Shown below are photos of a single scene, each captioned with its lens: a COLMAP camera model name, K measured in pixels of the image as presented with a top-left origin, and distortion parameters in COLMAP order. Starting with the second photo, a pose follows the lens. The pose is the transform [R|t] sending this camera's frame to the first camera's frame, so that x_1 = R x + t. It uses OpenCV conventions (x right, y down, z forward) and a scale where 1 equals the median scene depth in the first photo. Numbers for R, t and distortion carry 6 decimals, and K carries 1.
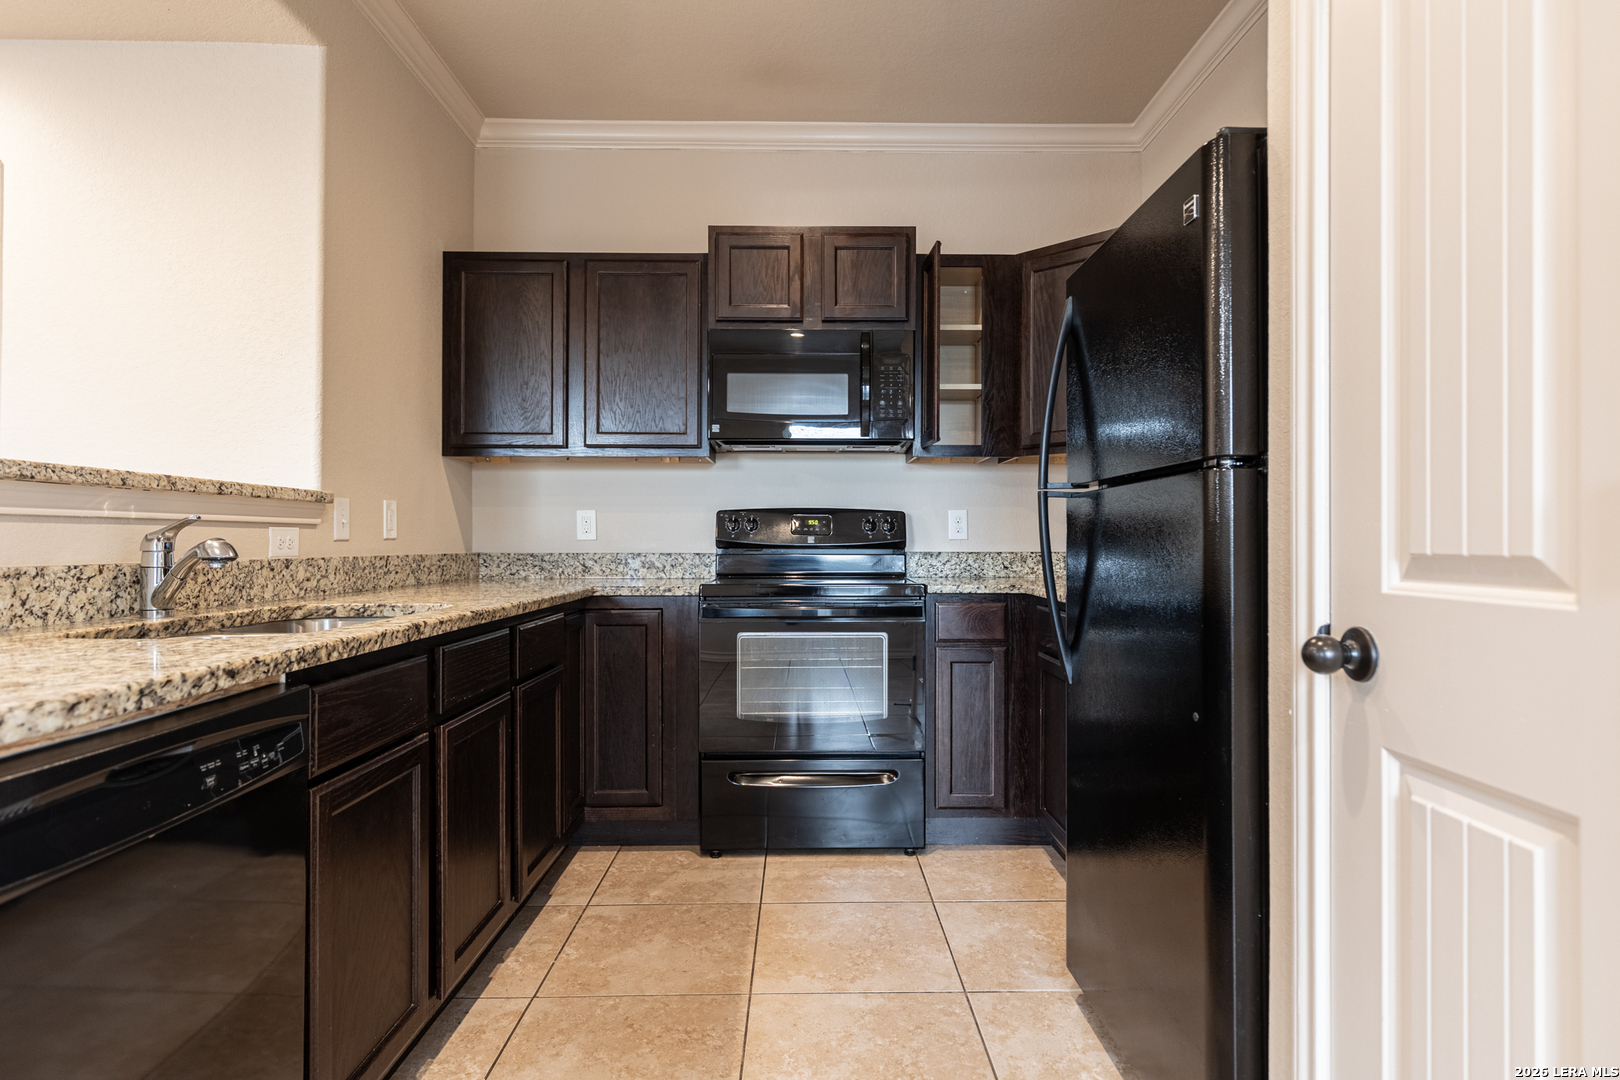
lens RADIAL K [[901.6, 0, 810.0], [0, 901.6, 540.0], [0, 0, 1]] dist [0.000064, -0.000024]
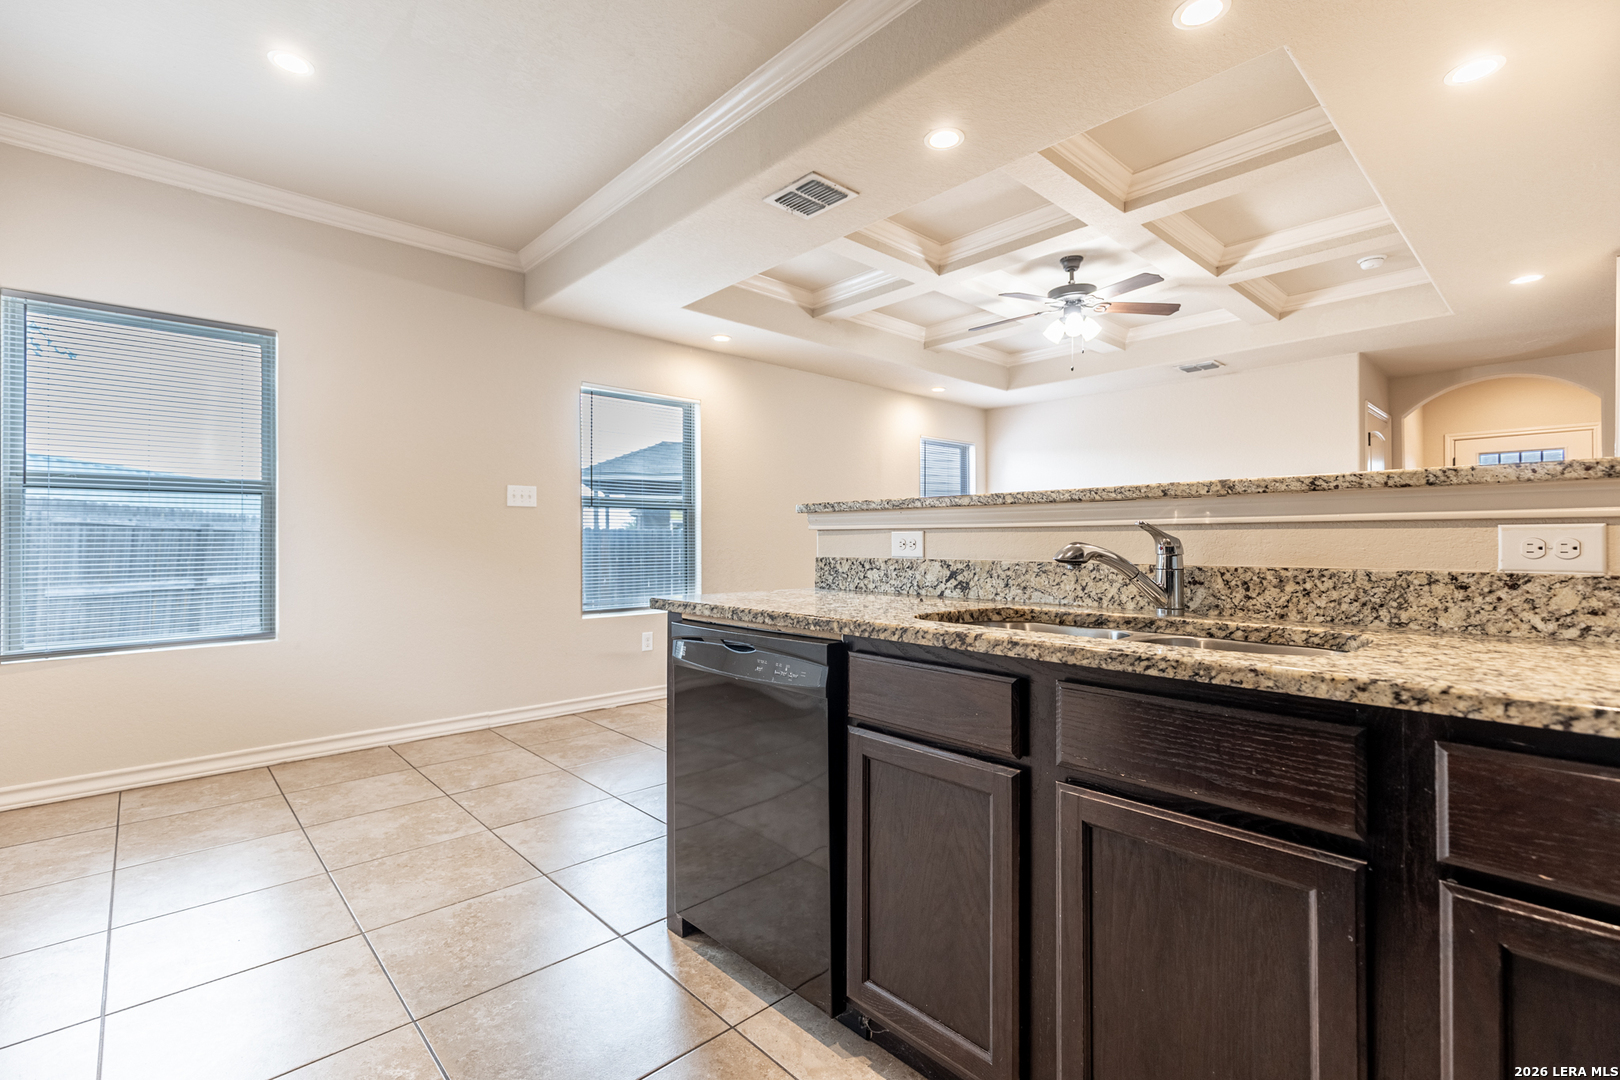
lens RADIAL K [[730.6, 0, 811.9], [0, 730.6, 535.1], [0, 0, 1]] dist [0.002610, -0.000075]
pose [[-0.741565, -0.005816, -0.670855, 0.169510], [0.000847, 0.999954, -0.009605, -0.002549], [0.670880, -0.007691, -0.741526, 1.233935]]
